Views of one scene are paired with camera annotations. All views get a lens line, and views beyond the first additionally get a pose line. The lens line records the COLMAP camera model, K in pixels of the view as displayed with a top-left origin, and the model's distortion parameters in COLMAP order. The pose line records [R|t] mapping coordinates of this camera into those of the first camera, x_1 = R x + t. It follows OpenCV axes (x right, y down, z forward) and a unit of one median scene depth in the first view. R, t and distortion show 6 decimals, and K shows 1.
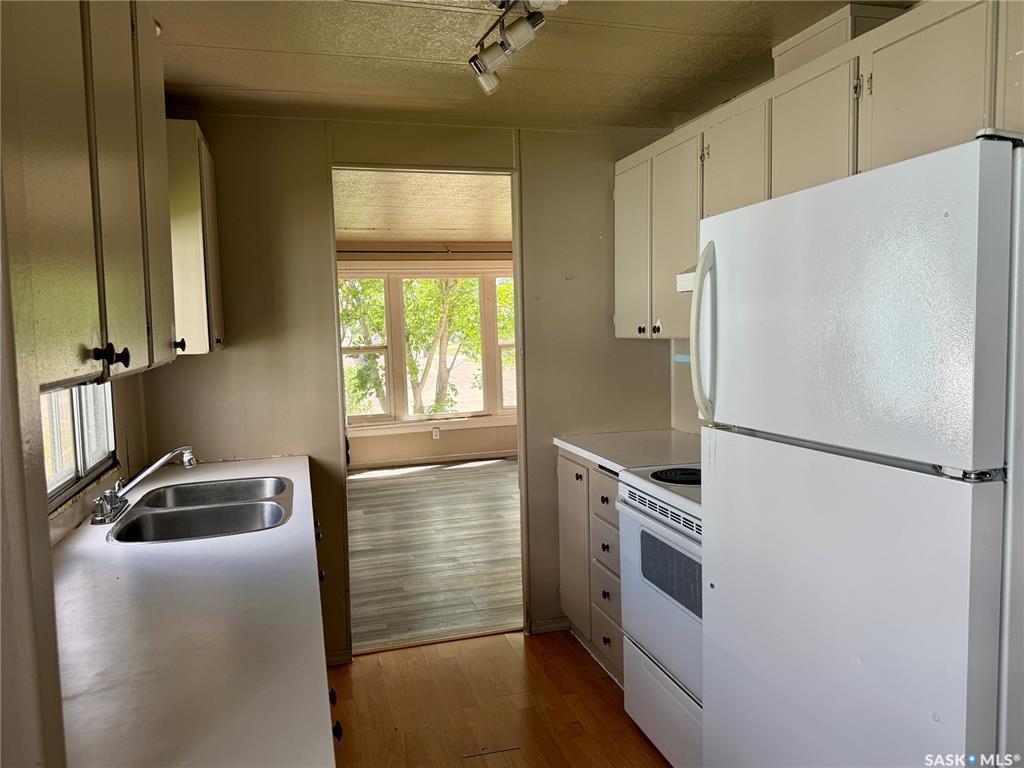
lens RADIAL K [[752.0, 0, 516.9], [0, 752.0, 402.9], [0, 0, 1]] dist [0.040007, -0.054309]
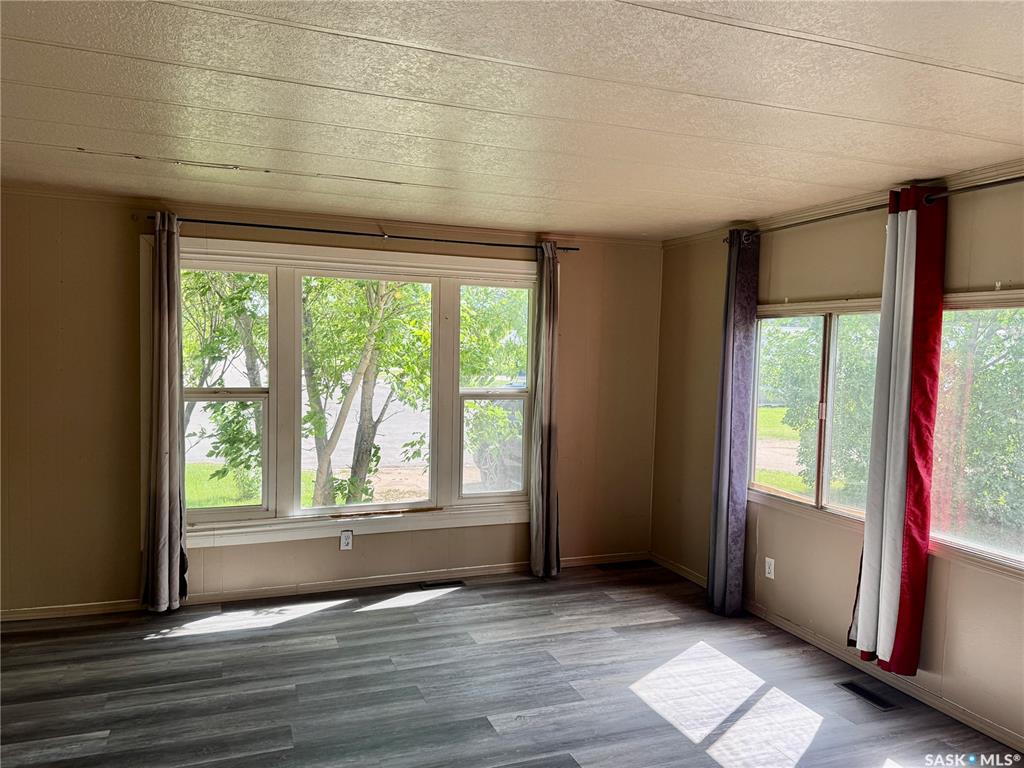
lens RADIAL K [[752.0, 0, 510.6], [0, 752.0, 384.2], [0, 0, 1]] dist [0.040007, -0.054309]
pose [[0.995440, 0.046244, 0.083430, -0.033917], [-0.041987, 0.997760, -0.052082, -0.054721], [-0.085652, 0.048341, 0.995152, 0.388515]]
